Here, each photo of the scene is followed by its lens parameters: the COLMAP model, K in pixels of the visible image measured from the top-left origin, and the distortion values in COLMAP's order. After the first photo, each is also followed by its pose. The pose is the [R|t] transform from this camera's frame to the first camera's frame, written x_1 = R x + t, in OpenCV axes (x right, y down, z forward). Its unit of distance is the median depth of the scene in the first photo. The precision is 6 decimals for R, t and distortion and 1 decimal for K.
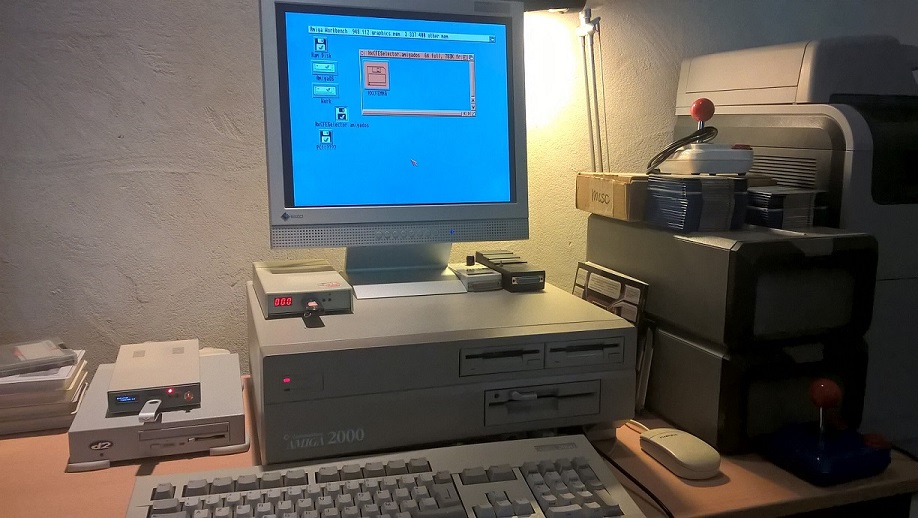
lens RADIAL K [[740.0, 0, 459.0], [0, 740.0, 259.0], [0, 0, 1]] dist [0.086992, -0.199152]
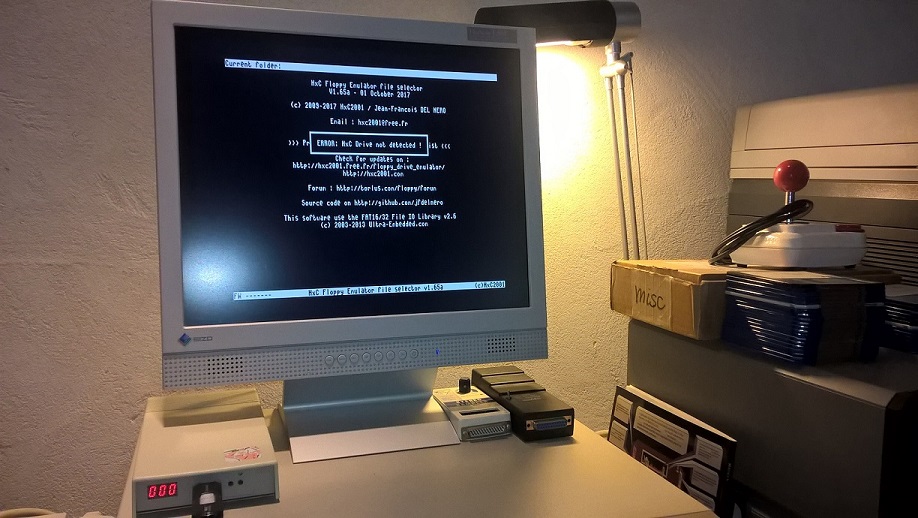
lens RADIAL K [[740.0, 0, 459.0], [0, 740.0, 259.0], [0, 0, 1]] dist [0.086992, -0.199152]
pose [[0.999944, -0.005797, 0.008835, 0.004693], [0.006368, 0.997799, -0.066004, -0.076071], [-0.008433, 0.066057, 0.997780, 0.300717]]
